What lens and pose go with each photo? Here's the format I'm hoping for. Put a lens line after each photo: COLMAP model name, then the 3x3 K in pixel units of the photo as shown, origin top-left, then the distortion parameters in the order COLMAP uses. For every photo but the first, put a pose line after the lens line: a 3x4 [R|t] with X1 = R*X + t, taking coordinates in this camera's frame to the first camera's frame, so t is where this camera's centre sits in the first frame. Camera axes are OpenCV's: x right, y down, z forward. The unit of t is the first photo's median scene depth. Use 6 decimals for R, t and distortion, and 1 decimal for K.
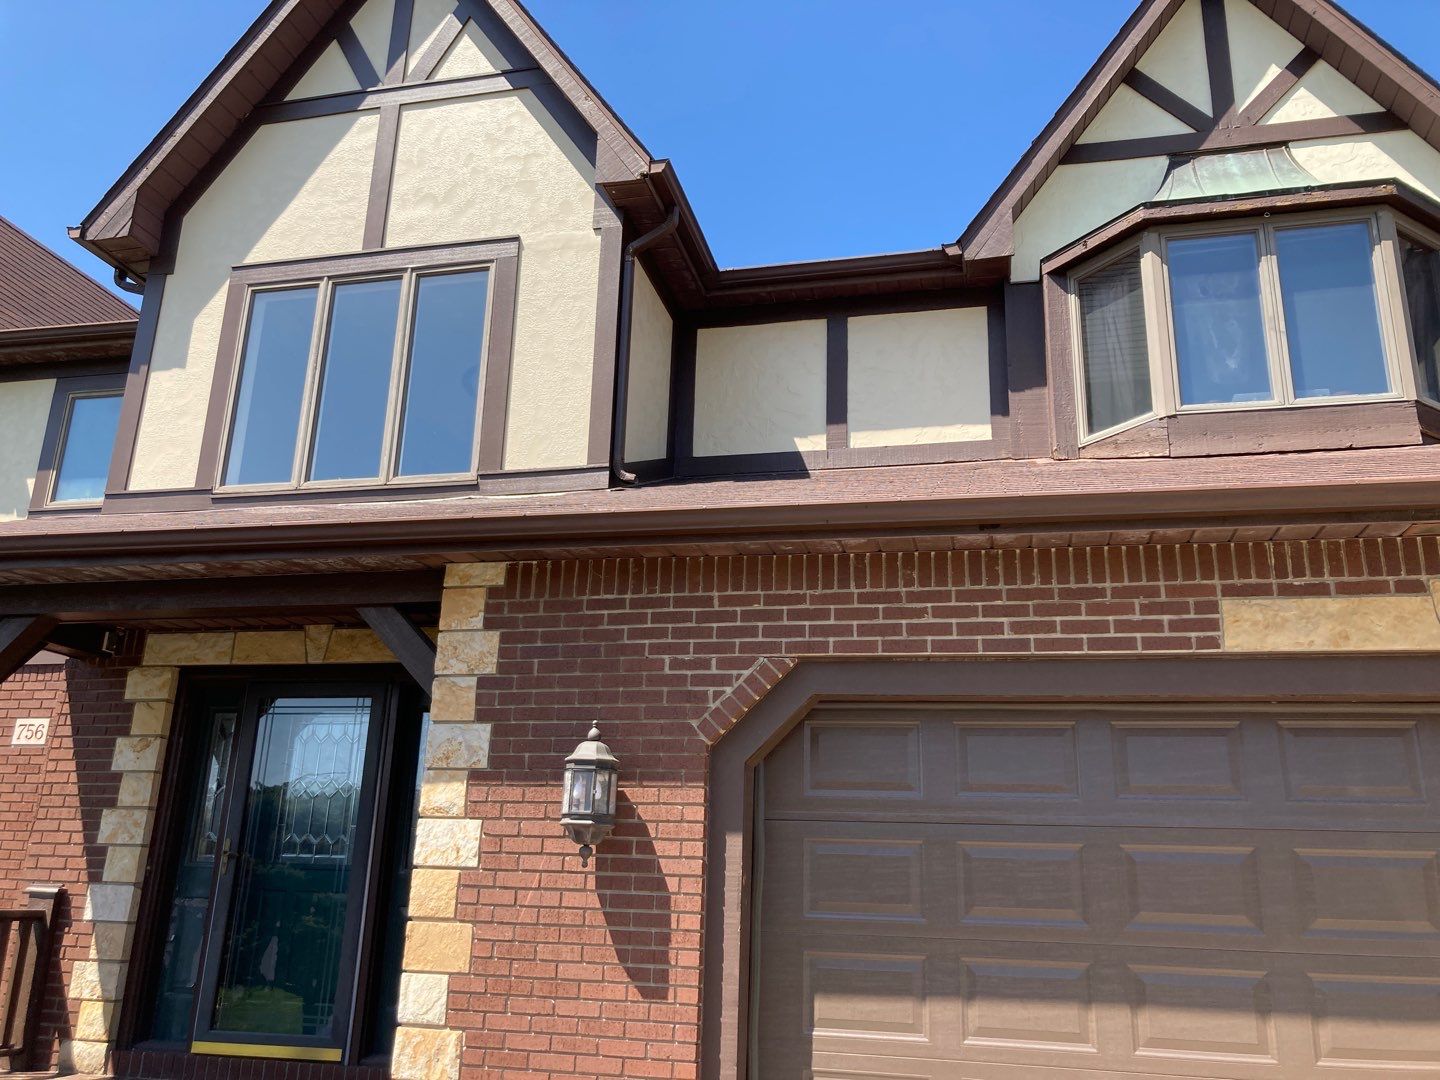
lens RADIAL K [[1171.8, 0, 713.2], [0, 1171.8, 532.5], [0, 0, 1]] dist [0.038301, -0.052718]
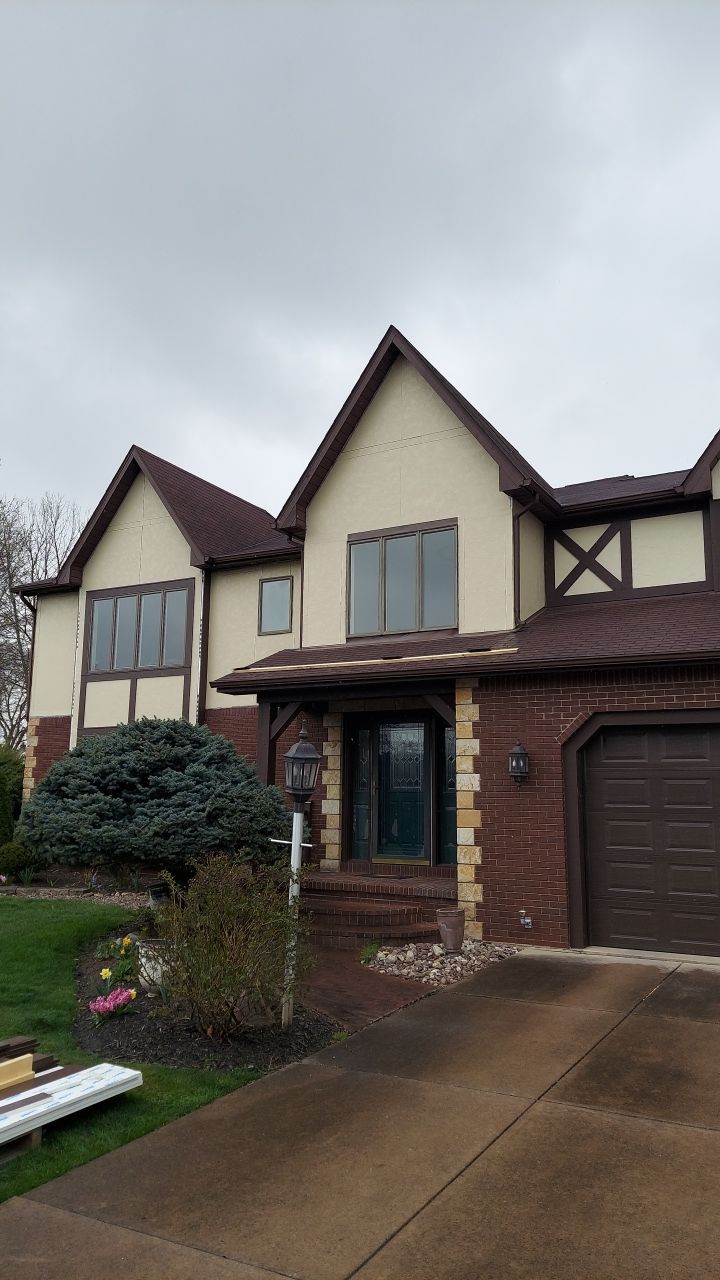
lens RADIAL K [[901.9, 0, 363.3], [0, 901.9, 650.5], [0, 0, 1]] dist [0.115262, -0.104169]
pose [[0.962241, -0.066315, -0.263996, 0.088864], [0.099818, 0.988270, 0.115577, -0.233183], [0.253235, -0.137564, 0.957574, -0.786224]]
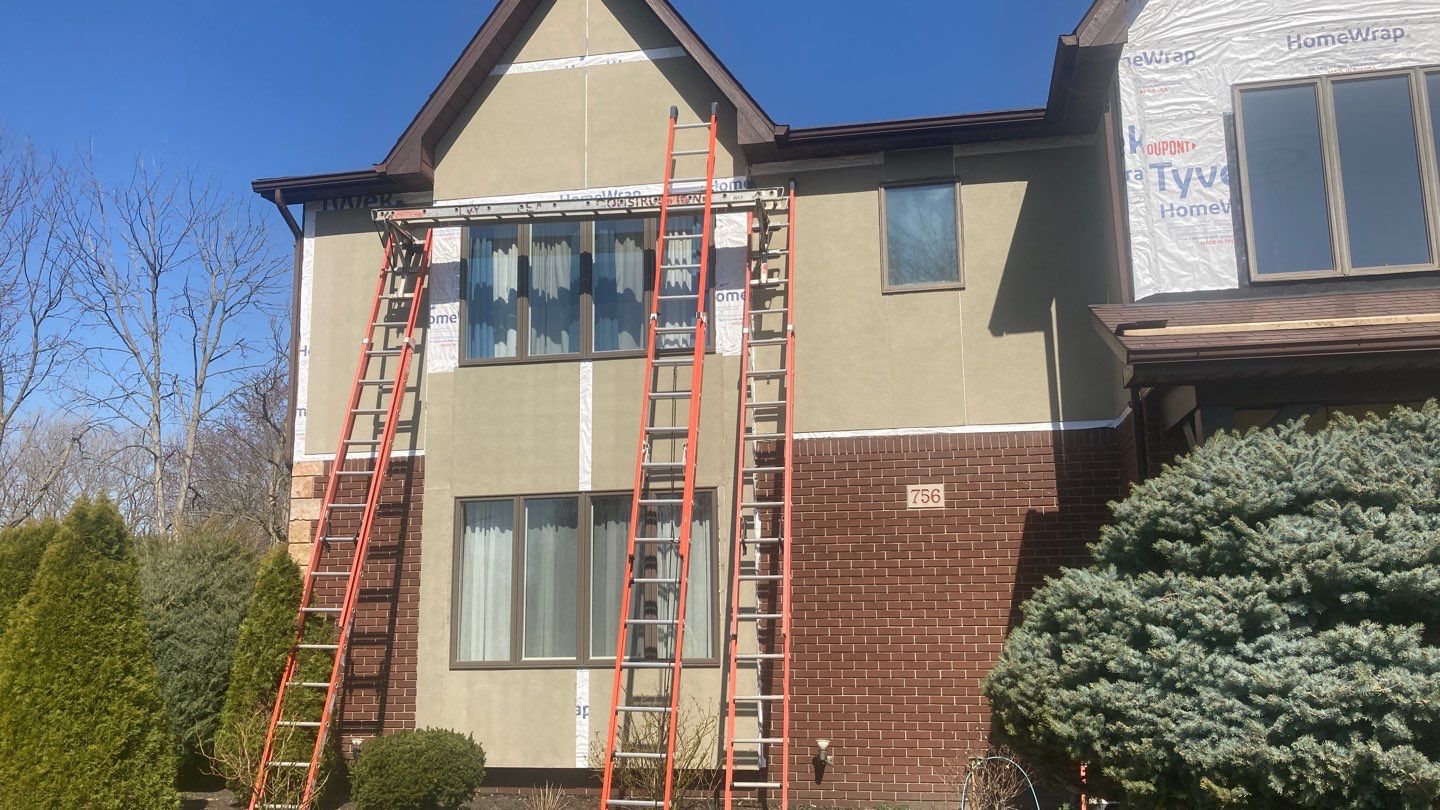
lens RADIAL K [[1172.8, 0, 713.9], [0, 1172.8, 399.9], [0, 0, 1]] dist [0.039738, -0.061676]
pose [[0.998471, -0.036518, 0.041493, -1.084057], [0.031383, 0.992482, 0.118301, -0.076532], [-0.045501, -0.116818, 0.992110, -0.099628]]
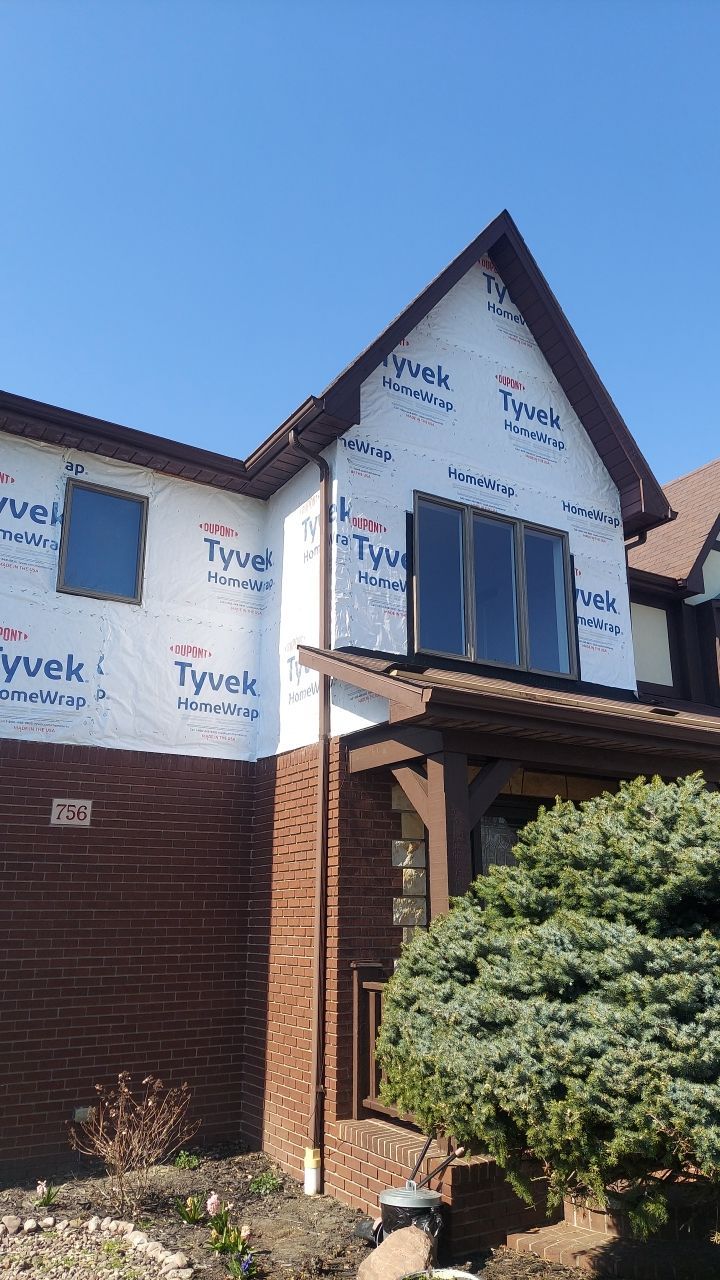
lens RADIAL K [[901.9, 0, 362.3], [0, 901.9, 652.0], [0, 0, 1]] dist [0.115262, -0.104169]
pose [[0.710291, 0.164829, 0.684337, -1.281026], [-0.185634, 0.981644, -0.043764, 0.025146], [-0.678989, -0.095951, 0.727851, 0.340909]]
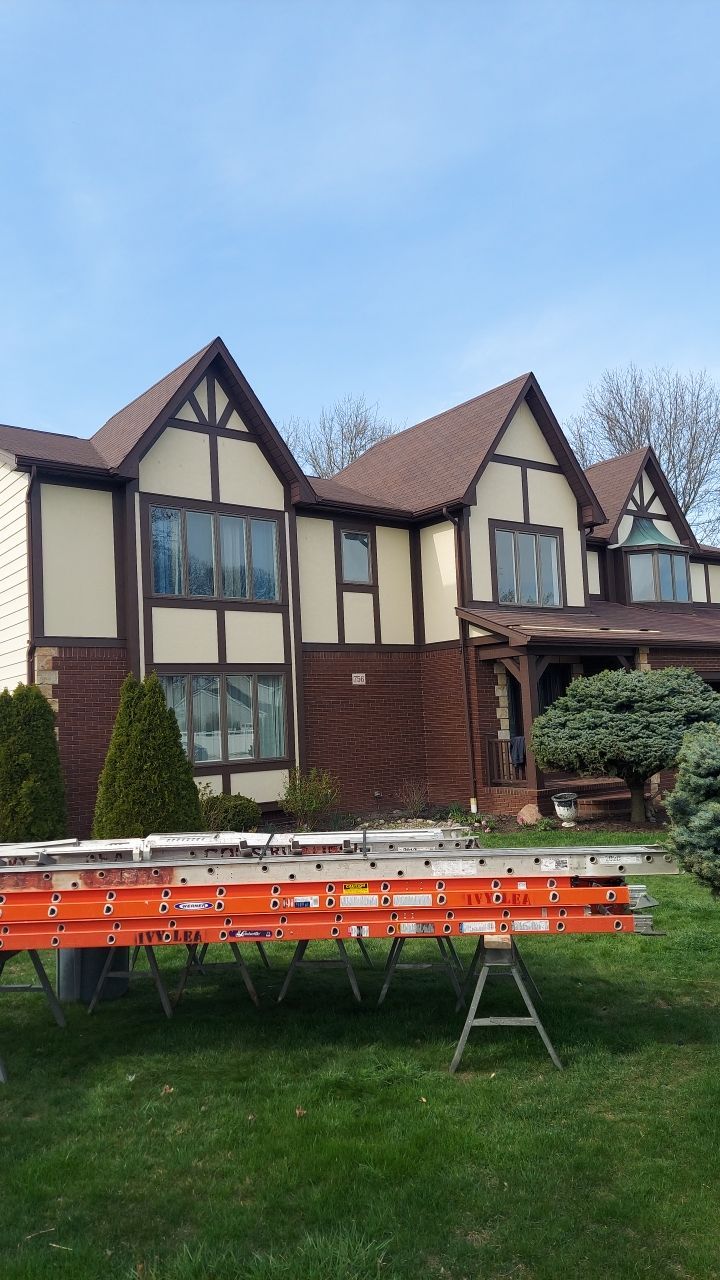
lens RADIAL K [[901.9, 0, 357.1], [0, 901.9, 652.6], [0, 0, 1]] dist [0.115262, -0.104169]
pose [[0.636459, 0.000897, 0.771310, -2.676879], [-0.163750, 0.977361, 0.133984, -0.177820], [-0.753728, -0.211578, 0.622196, -0.198662]]
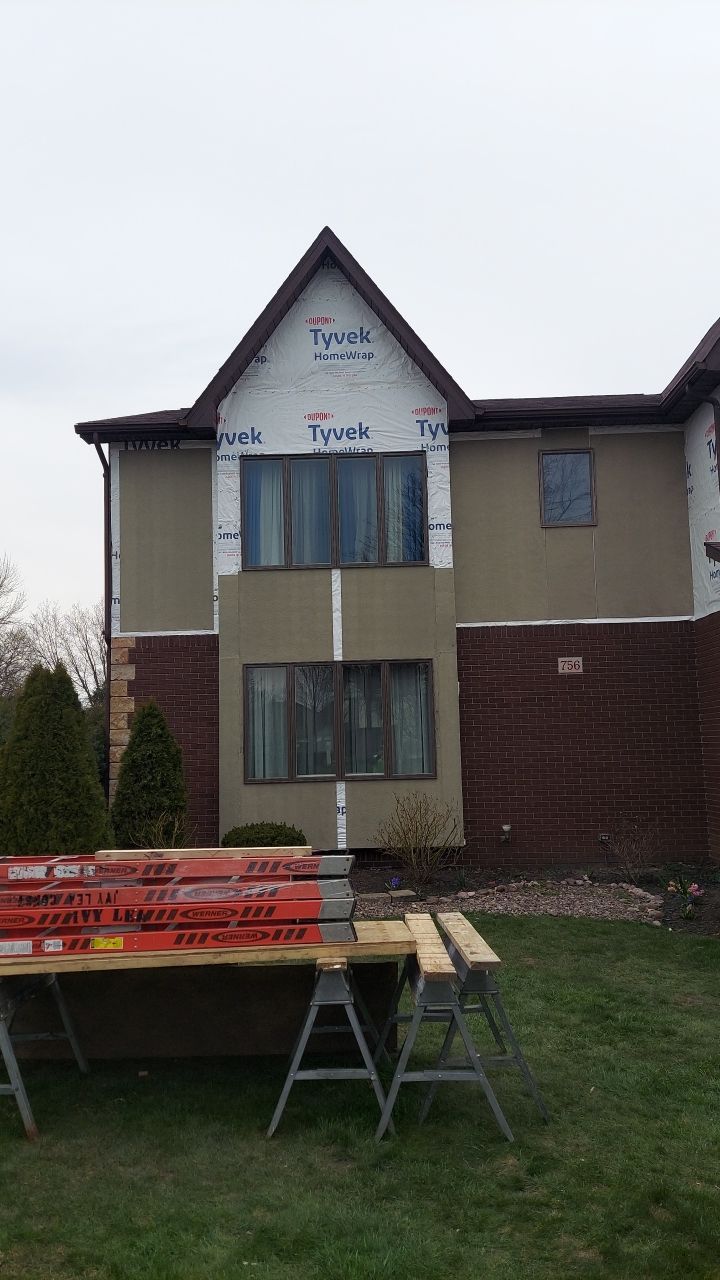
lens RADIAL K [[901.9, 0, 360.2], [0, 901.9, 652.3], [0, 0, 1]] dist [0.115262, -0.104169]
pose [[0.976719, -0.033165, 0.211942, -1.508190], [-0.008266, 0.981425, 0.191669, -0.122128], [-0.214362, -0.188959, 0.958302, -0.215231]]
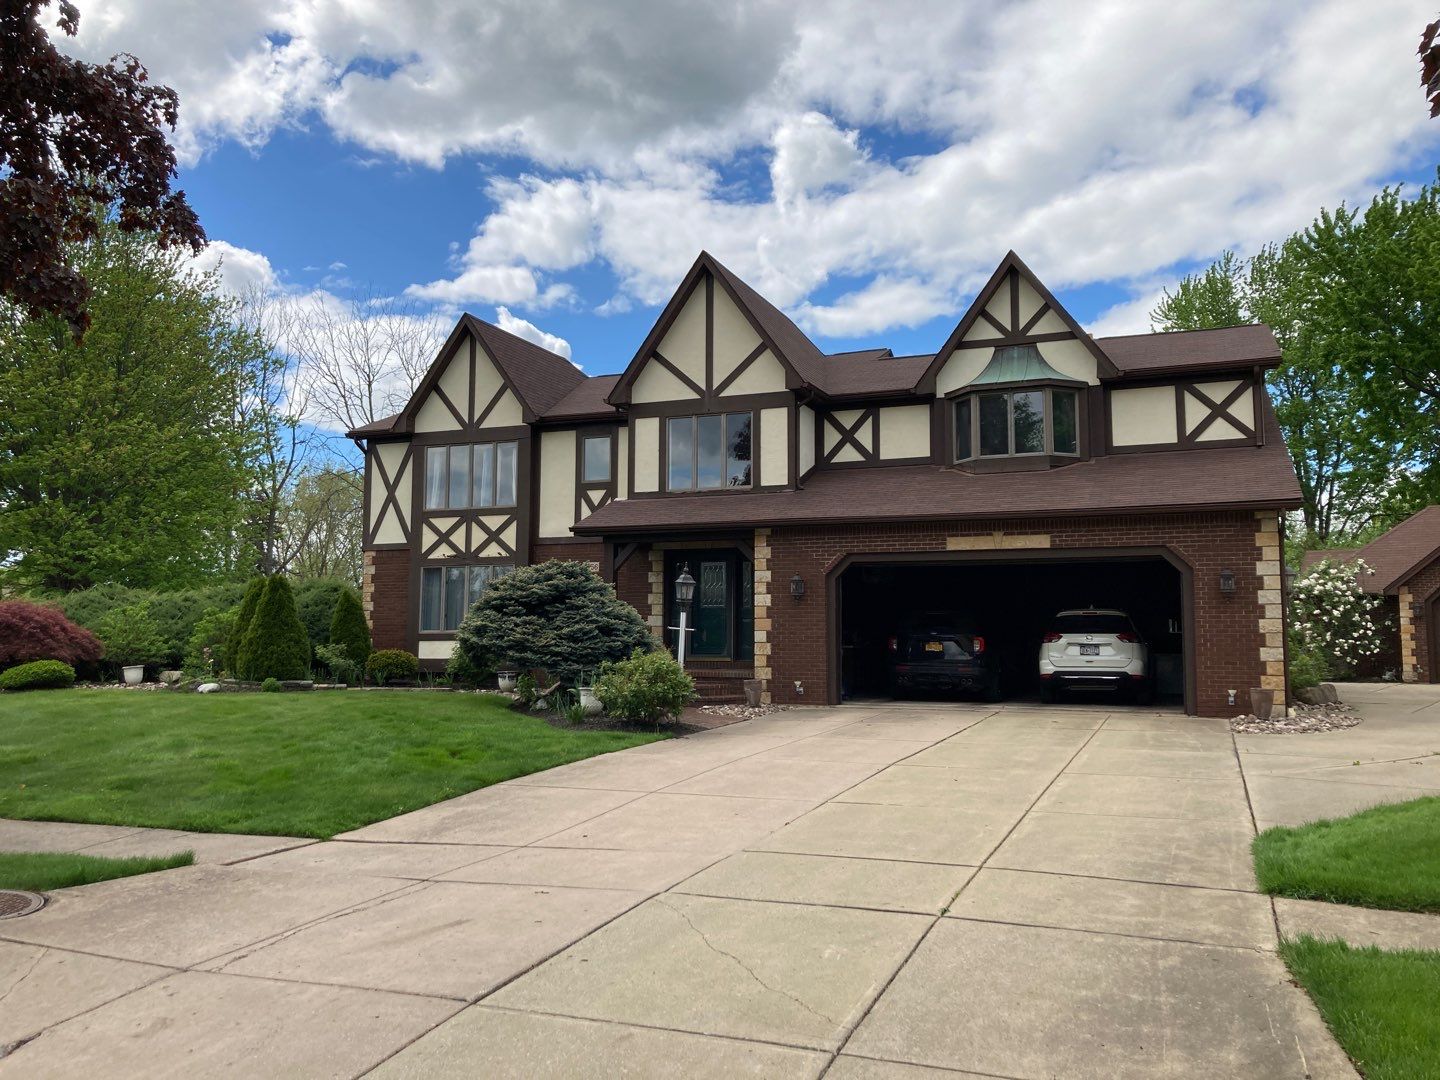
lens RADIAL K [[1135.4, 0, 739.5], [0, 1135.4, 543.2], [0, 0, 1]] dist [0.051665, -0.043470]
pose [[0.990053, -0.040384, -0.134778, 0.167960], [0.067541, 0.976747, 0.203478, -0.536475], [0.123427, -0.210557, 0.969759, -2.029010]]
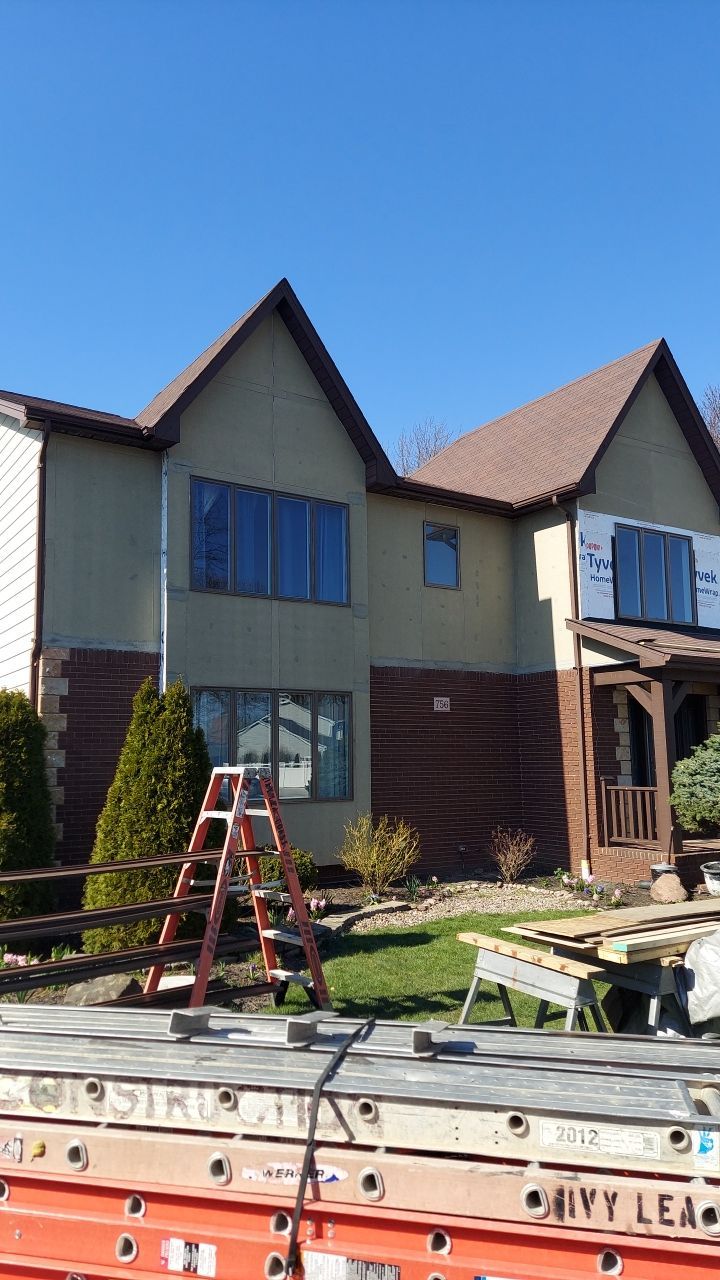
lens RADIAL K [[901.9, 0, 355.4], [0, 901.9, 652.2], [0, 0, 1]] dist [0.115262, -0.104169]
pose [[0.687967, 0.050628, 0.723974, -2.358806], [-0.182483, 0.977581, 0.105045, -0.066163], [-0.702426, -0.204381, 0.681782, 0.110428]]
